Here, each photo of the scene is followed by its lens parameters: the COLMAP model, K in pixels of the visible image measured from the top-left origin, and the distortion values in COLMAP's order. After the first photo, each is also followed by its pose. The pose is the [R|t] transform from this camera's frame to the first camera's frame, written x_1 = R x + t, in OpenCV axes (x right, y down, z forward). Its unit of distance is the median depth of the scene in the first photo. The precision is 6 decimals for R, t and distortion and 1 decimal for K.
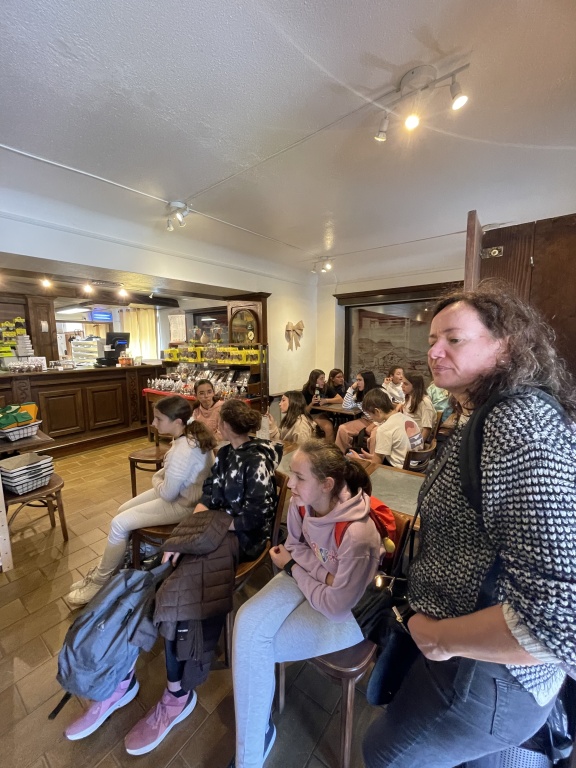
lens RADIAL K [[309.1, 0, 288.0], [0, 309.1, 384.0], [0, 0, 1]] dist [-0.003010, -0.000035]
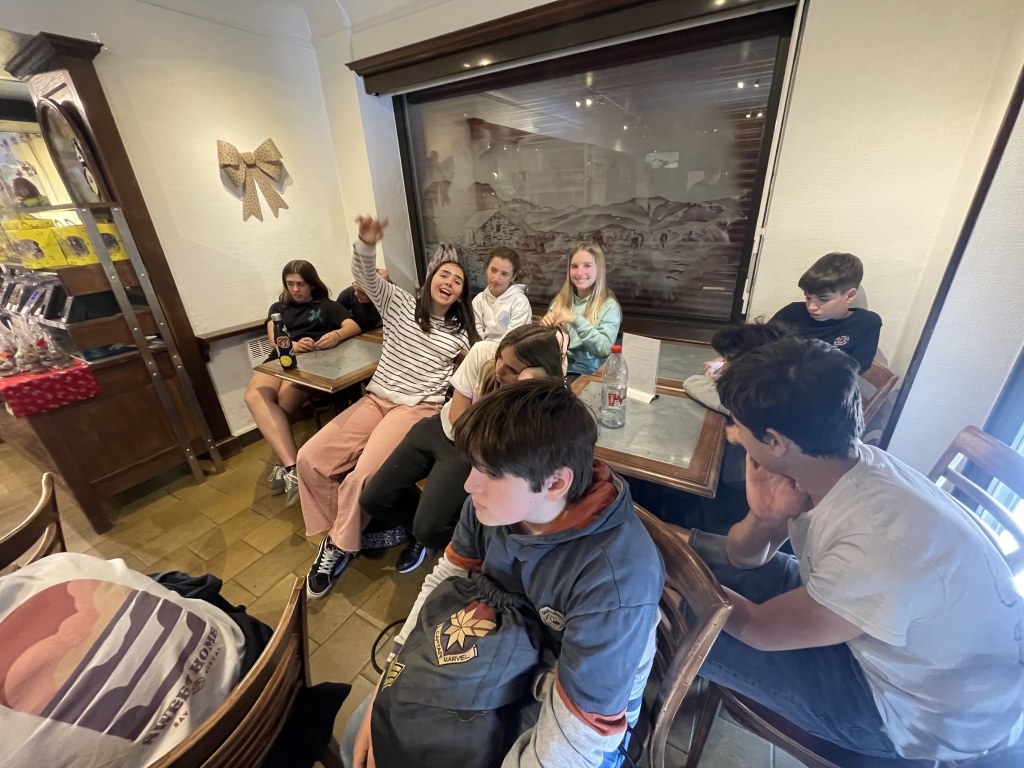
lens RADIAL K [[412.1, 0, 512.0], [0, 412.1, 384.0], [0, 0, 1]] dist [-0.003010, -0.000035]
pose [[0.993354, -0.080775, 0.081993, 0.290395], [0.054886, 0.958601, 0.279412, -0.031258], [-0.101168, -0.273054, 0.956664, 0.372891]]
